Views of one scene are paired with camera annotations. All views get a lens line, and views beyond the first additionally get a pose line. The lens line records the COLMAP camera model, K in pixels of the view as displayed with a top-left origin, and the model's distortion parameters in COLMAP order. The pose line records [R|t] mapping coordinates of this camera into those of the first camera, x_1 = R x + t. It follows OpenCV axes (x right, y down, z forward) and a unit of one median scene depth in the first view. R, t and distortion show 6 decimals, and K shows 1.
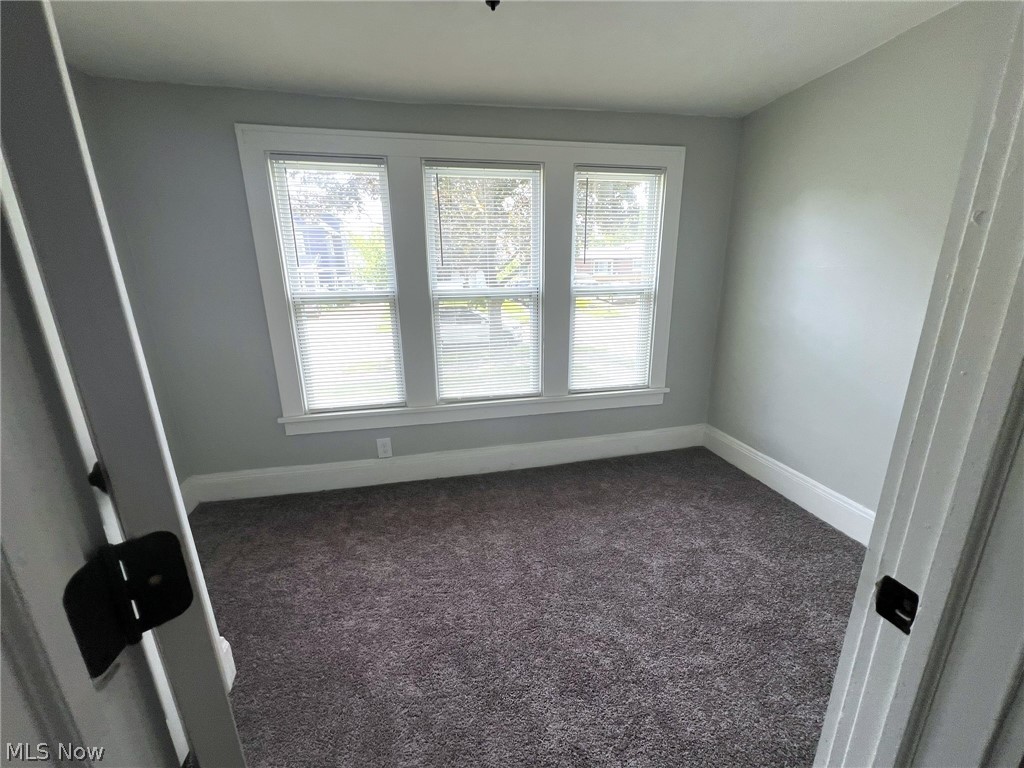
lens RADIAL K [[413.5, 0, 512.0], [0, 413.5, 384.0], [0, 0, 1]] dist [-0.001112, -0.000144]
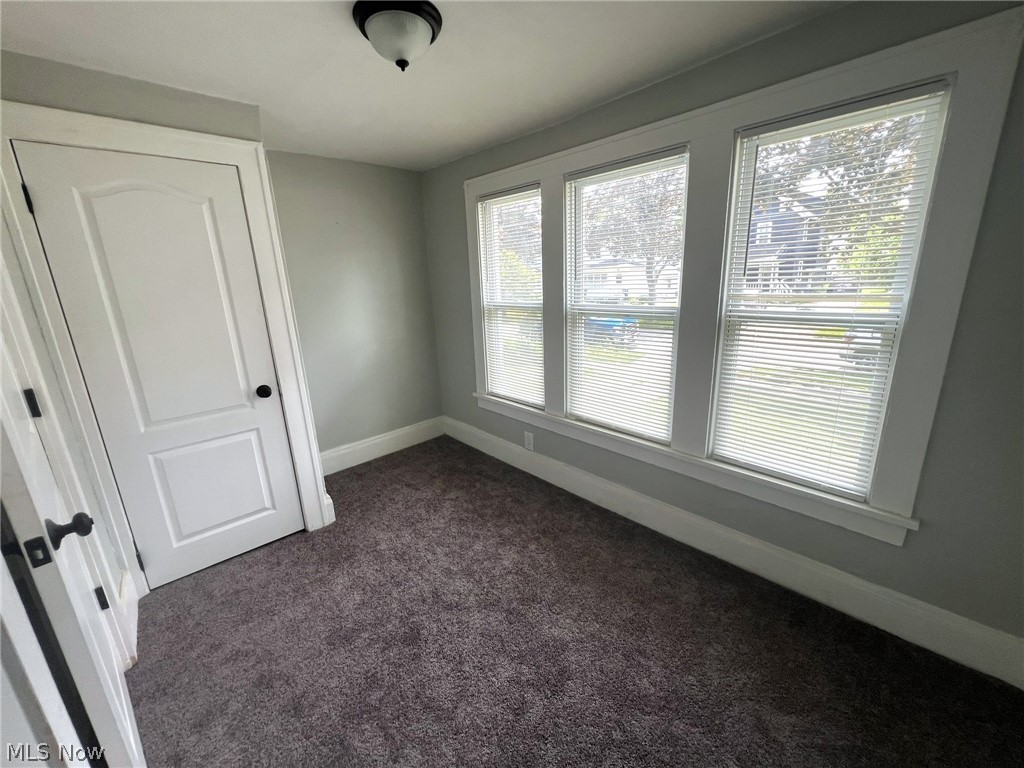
lens RADIAL K [[413.5, 0, 512.0], [0, 413.5, 384.0], [0, 0, 1]] dist [-0.001112, -0.000144]
pose [[0.504438, 0.216921, -0.835756, 0.575411], [-0.197911, 0.971206, 0.132624, -0.136547], [0.840461, 0.098505, 0.532844, 0.347781]]
